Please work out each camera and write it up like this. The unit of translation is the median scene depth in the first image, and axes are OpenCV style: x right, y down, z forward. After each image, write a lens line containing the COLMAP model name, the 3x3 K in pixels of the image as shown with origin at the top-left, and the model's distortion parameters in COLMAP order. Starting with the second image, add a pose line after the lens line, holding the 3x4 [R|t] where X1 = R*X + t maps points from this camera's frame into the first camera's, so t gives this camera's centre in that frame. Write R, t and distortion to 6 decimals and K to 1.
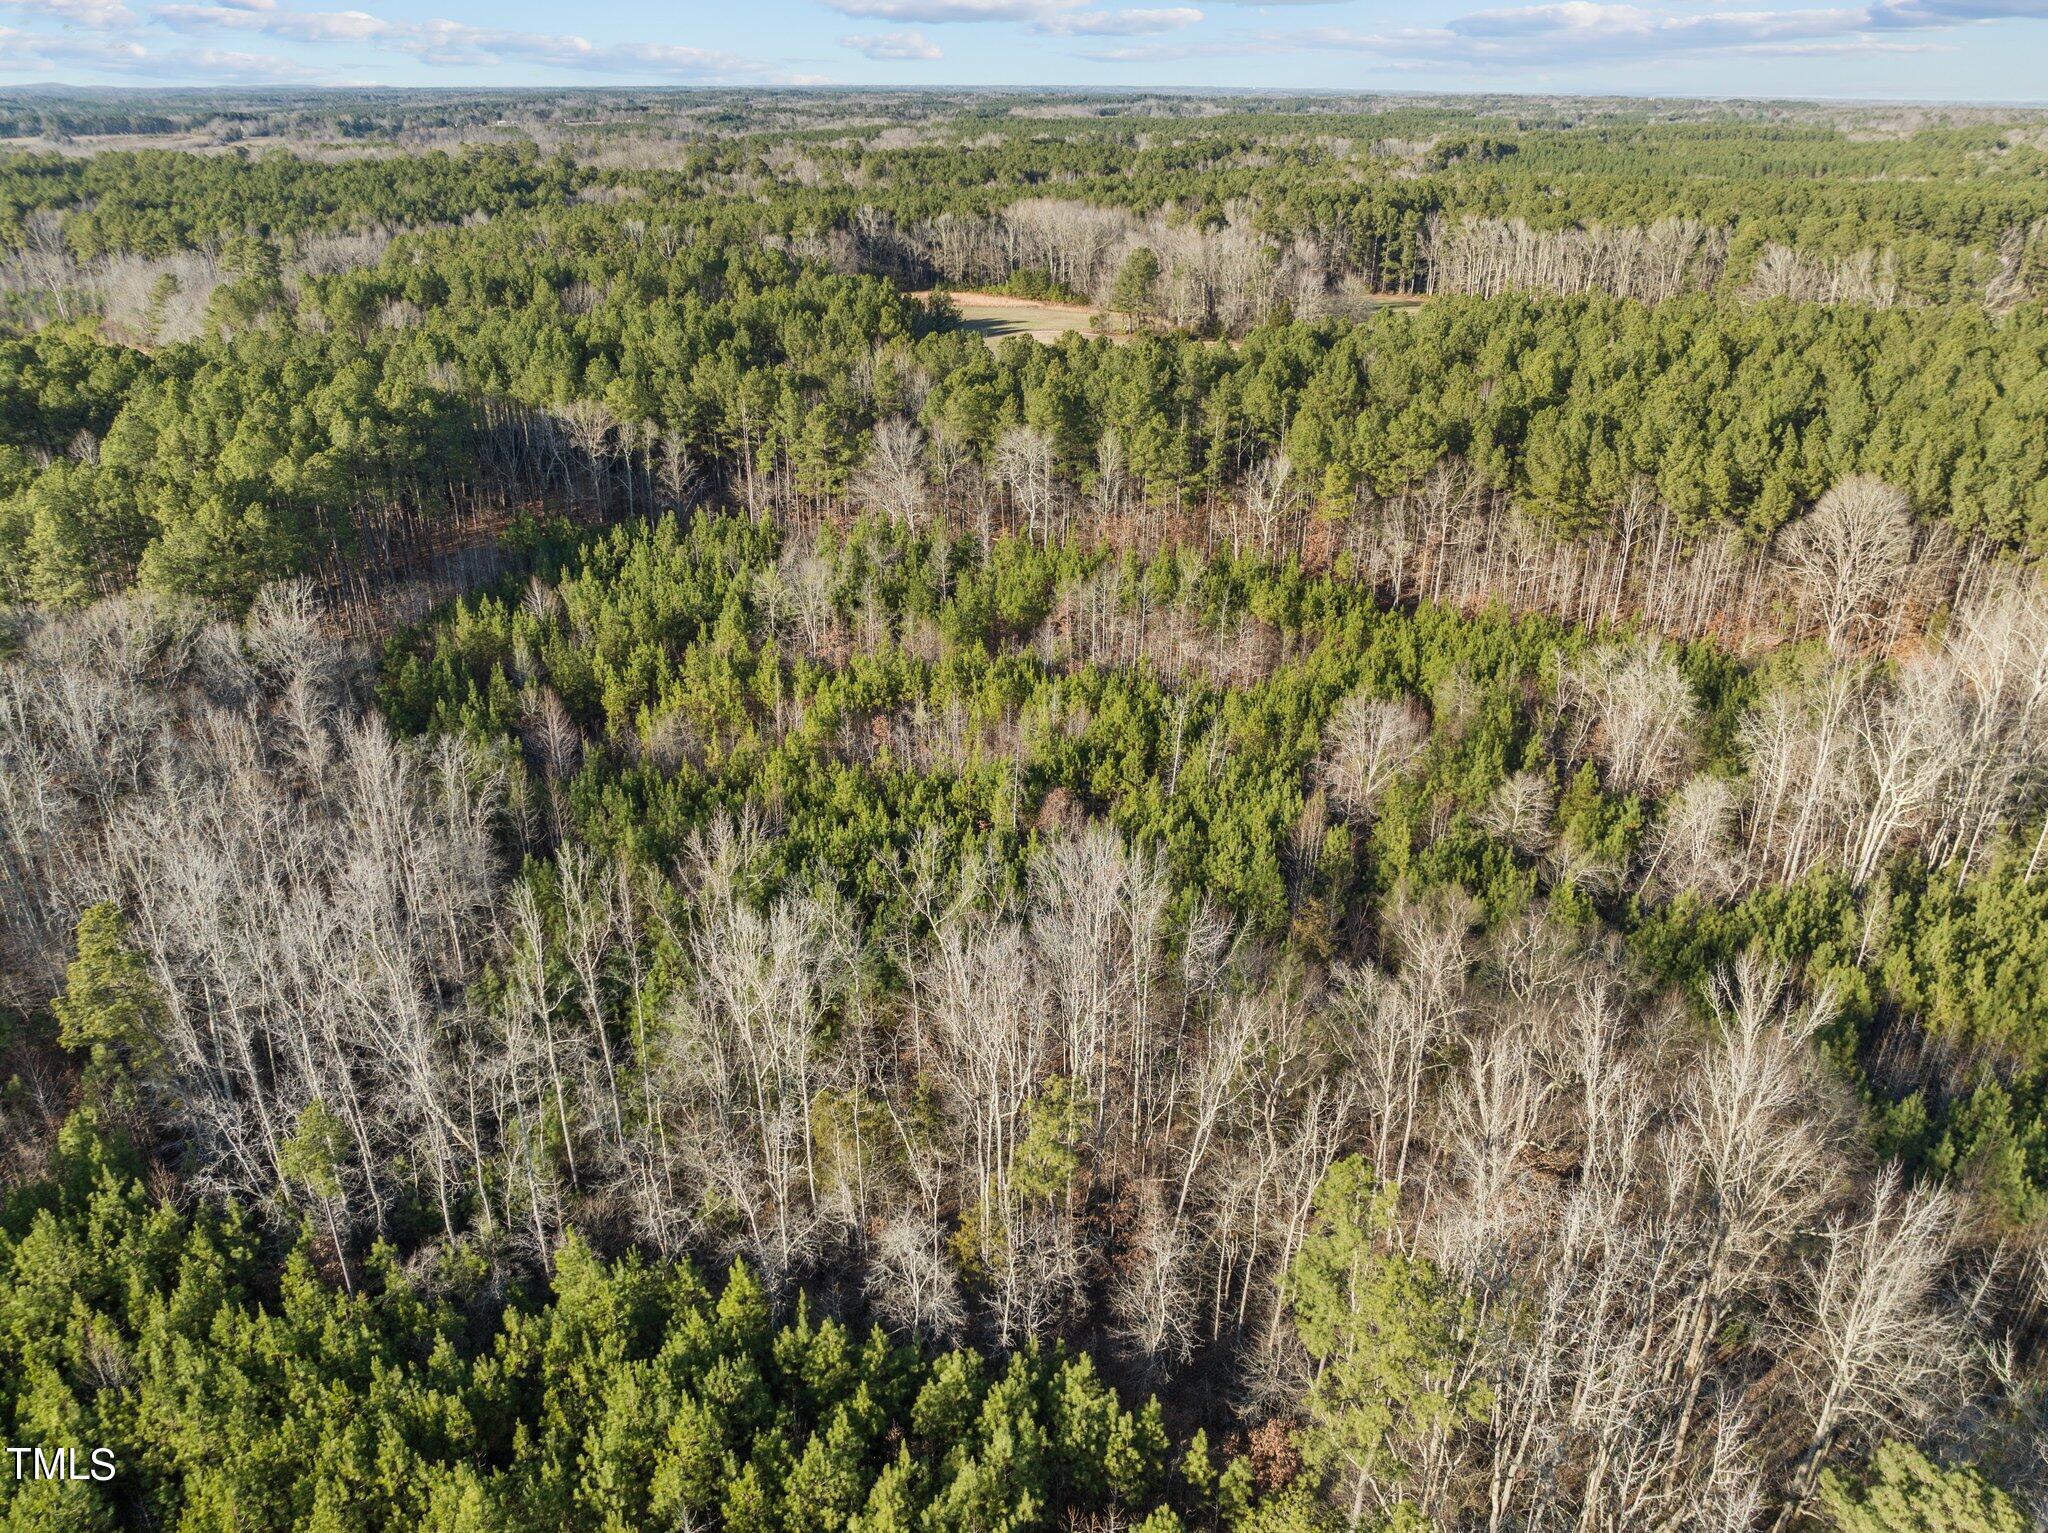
lens RADIAL K [[1441.0, 0, 1026.4], [0, 1441.0, 764.1], [0, 0, 1]] dist [-0.039124, 0.014080]
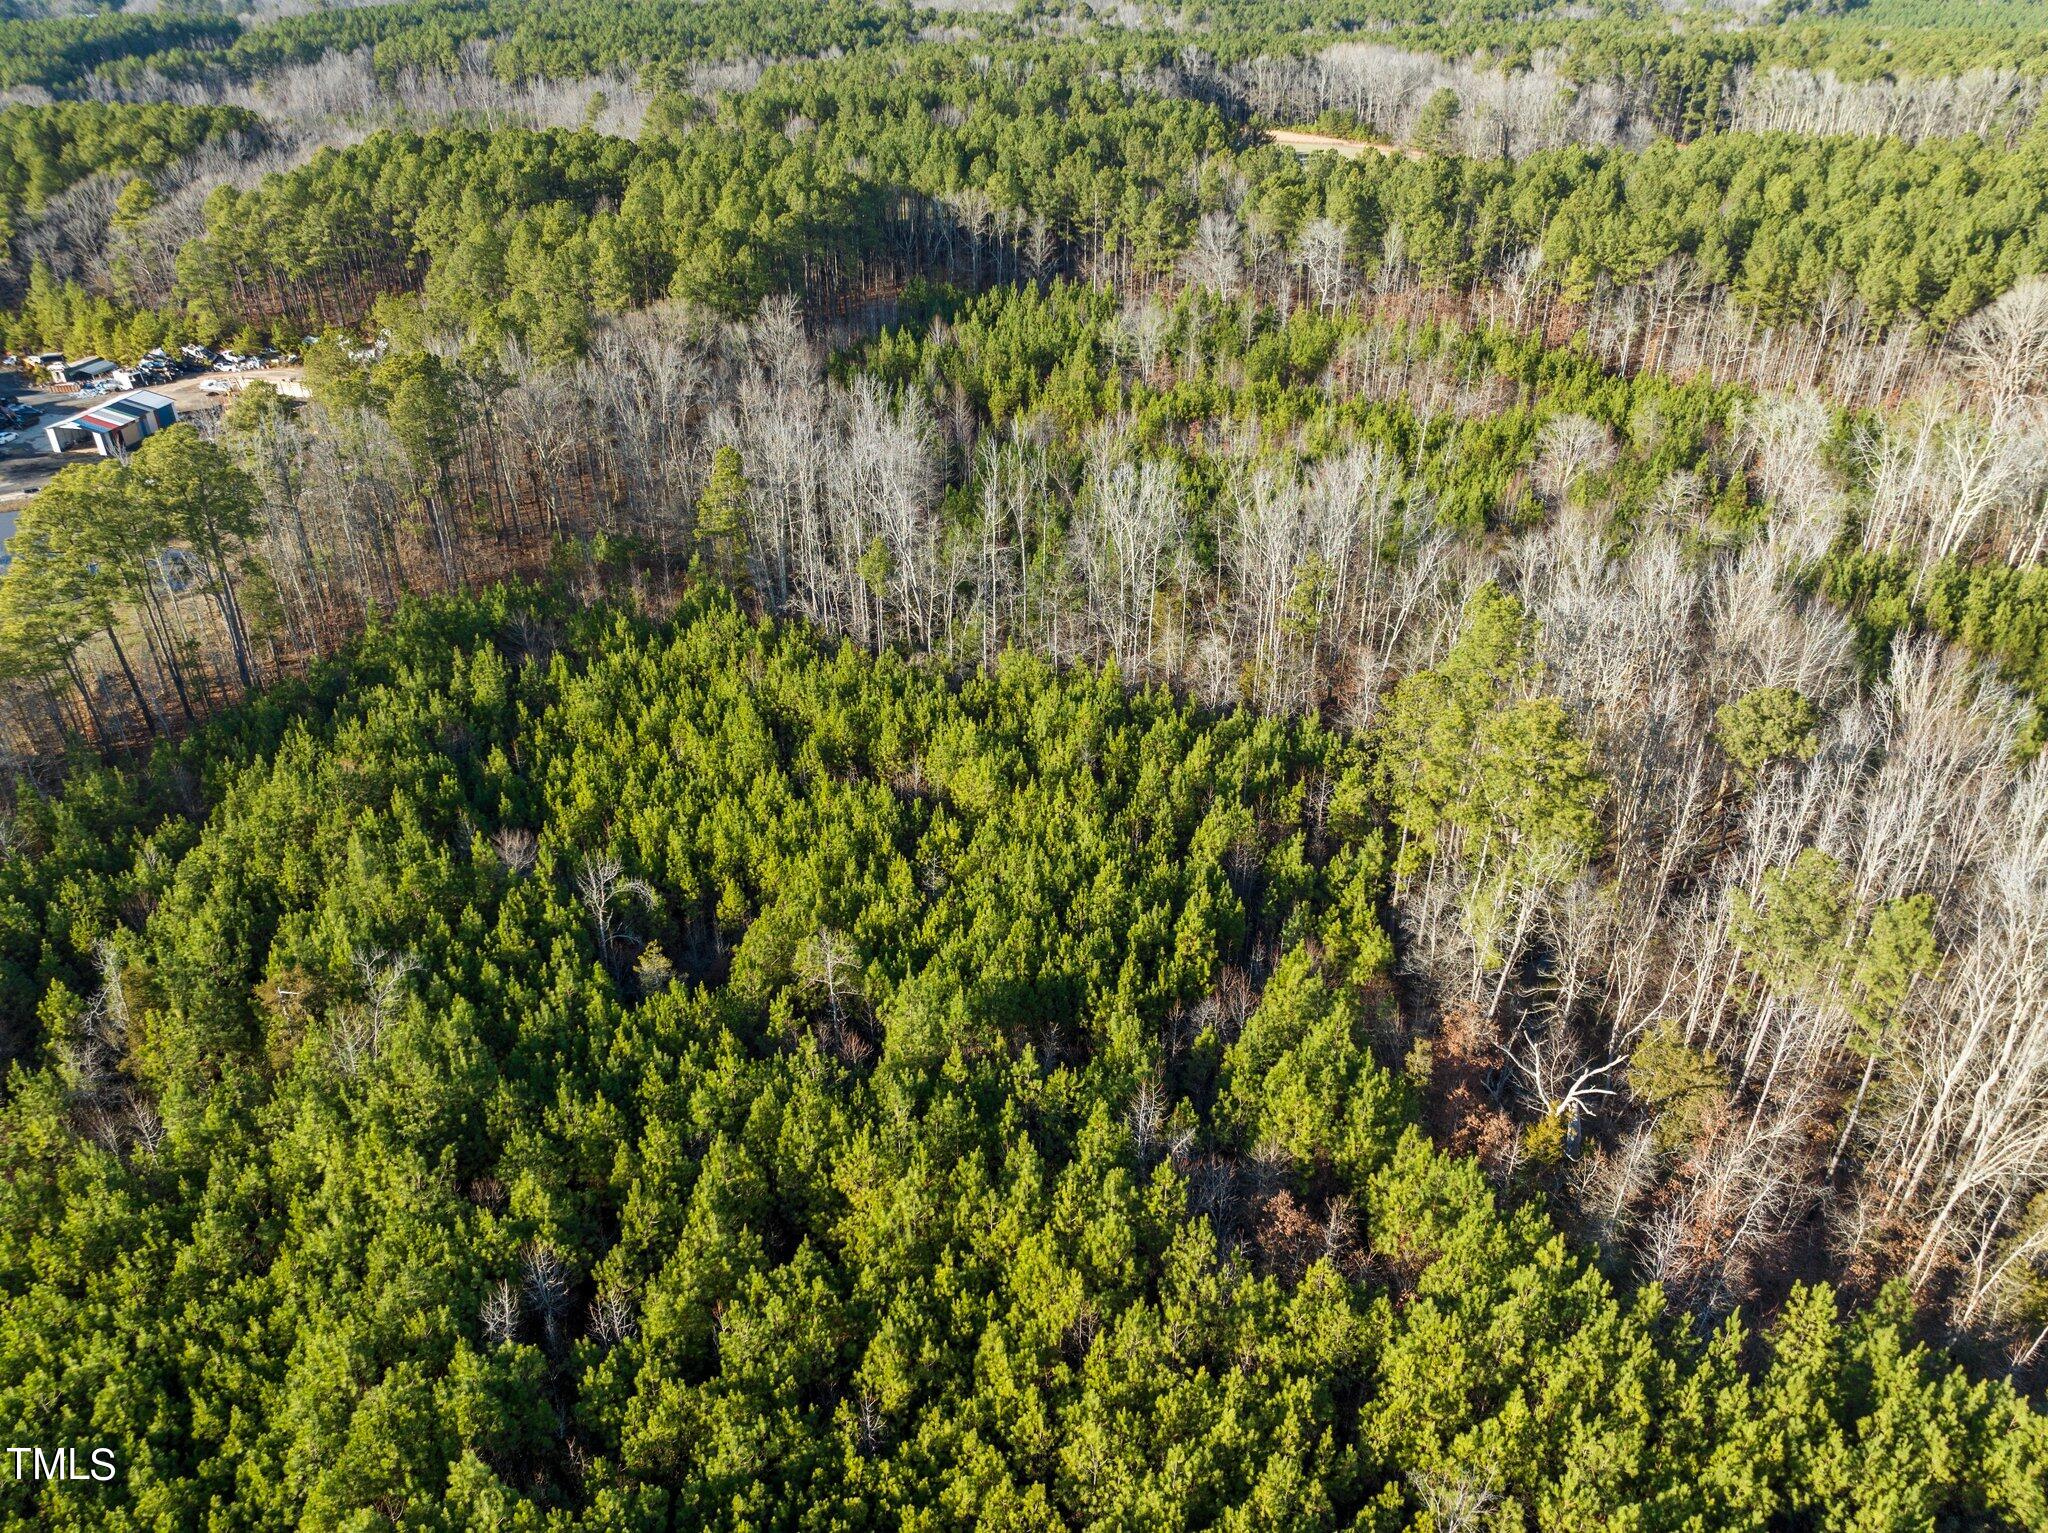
lens RADIAL K [[1432.3, 0, 1034.6], [0, 1432.3, 770.7], [0, 0, 1]] dist [-0.052560, 0.031376]
pose [[0.981970, 0.095794, -0.162966, -0.001817], [-0.080183, 0.991769, 0.099826, 0.127749], [0.171187, -0.084959, 0.981569, -0.265730]]
